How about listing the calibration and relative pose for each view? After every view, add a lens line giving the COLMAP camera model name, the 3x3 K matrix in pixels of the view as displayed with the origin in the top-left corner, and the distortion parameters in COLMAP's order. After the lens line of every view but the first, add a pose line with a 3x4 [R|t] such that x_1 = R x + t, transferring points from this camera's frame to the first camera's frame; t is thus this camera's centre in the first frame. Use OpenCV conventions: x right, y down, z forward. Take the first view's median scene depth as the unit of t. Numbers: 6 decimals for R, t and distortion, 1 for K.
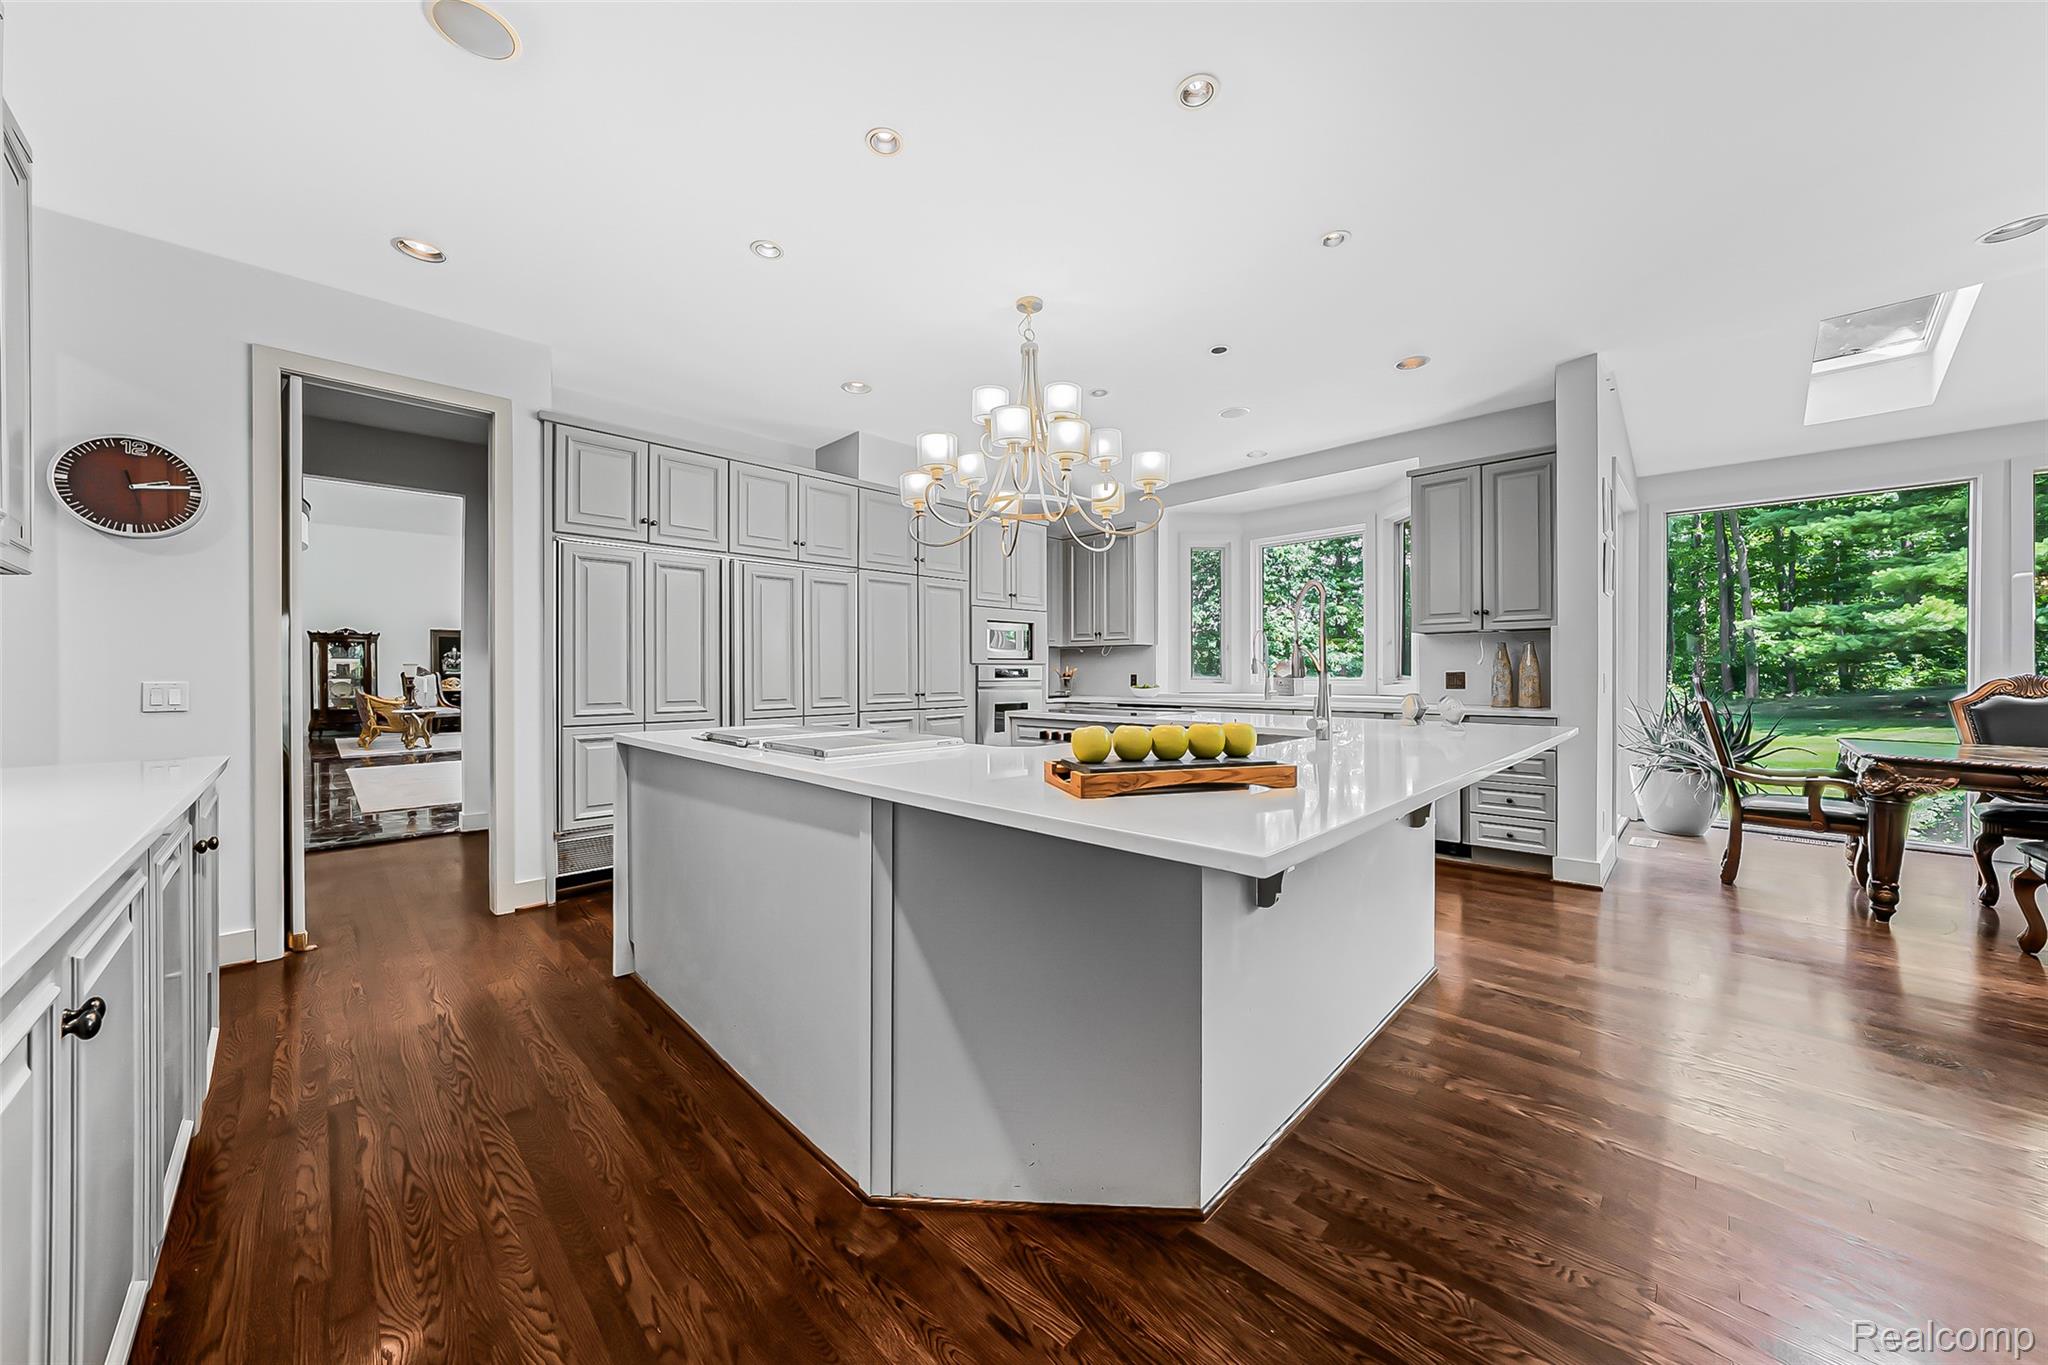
lens RADIAL K [[714.1, 0, 1016.1], [0, 714.1, 675.0], [0, 0, 1]] dist [-0.022461, 0.007046]
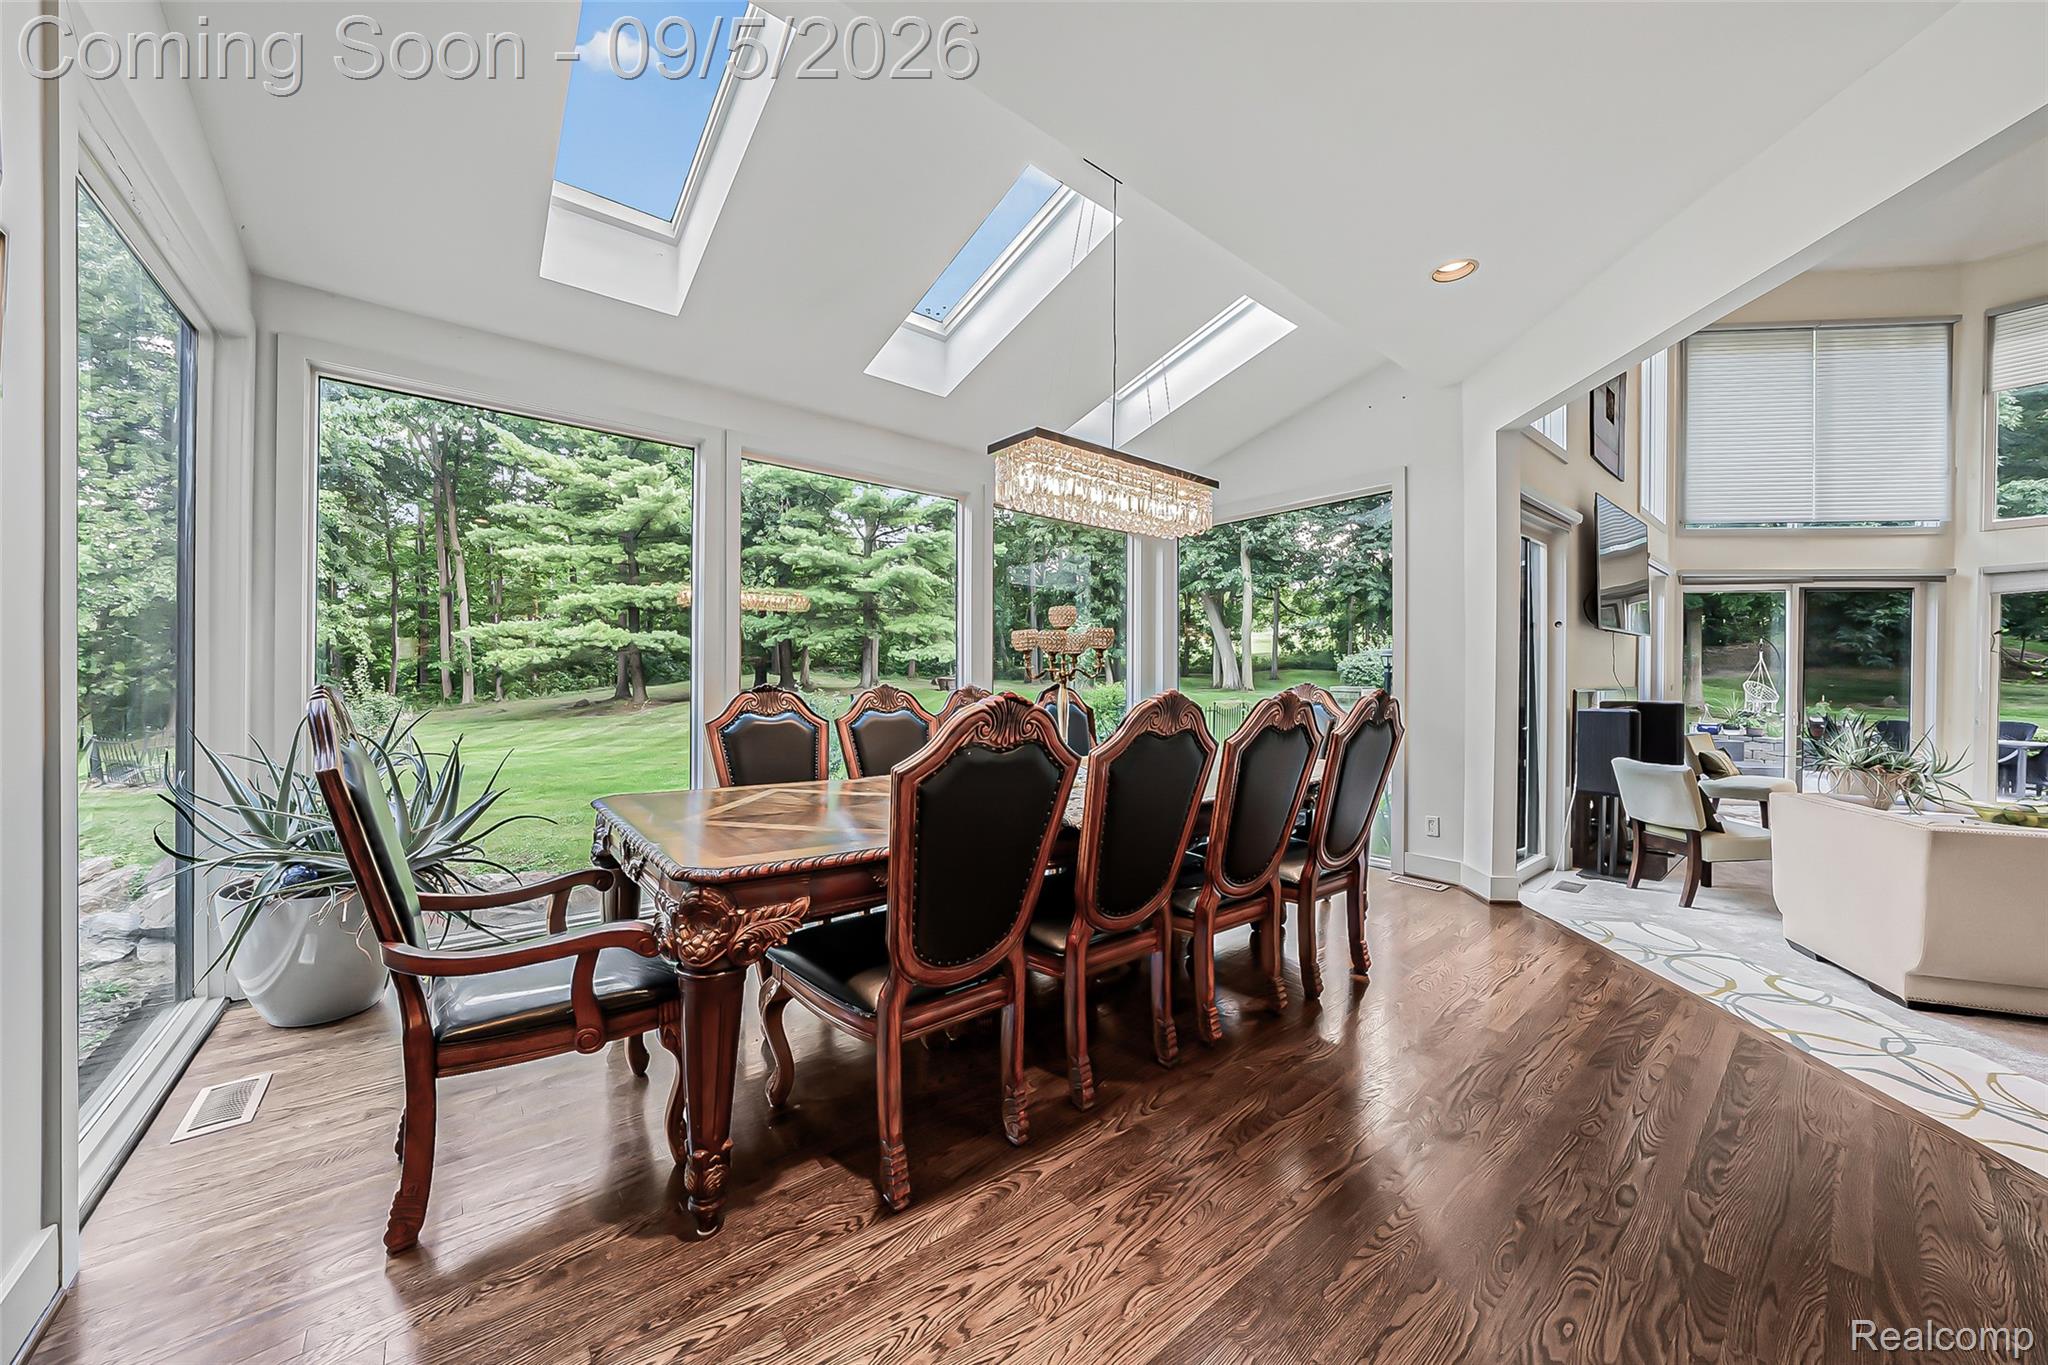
lens RADIAL K [[714.1, 0, 1016.1], [0, 714.1, 675.0], [0, 0, 1]] dist [-0.022461, 0.007046]
pose [[0.103431, 0.007360, 0.994609, 0.340653], [0.003539, 0.999964, -0.007768, -0.002888], [-0.994630, 0.004323, 0.103401, 0.320994]]
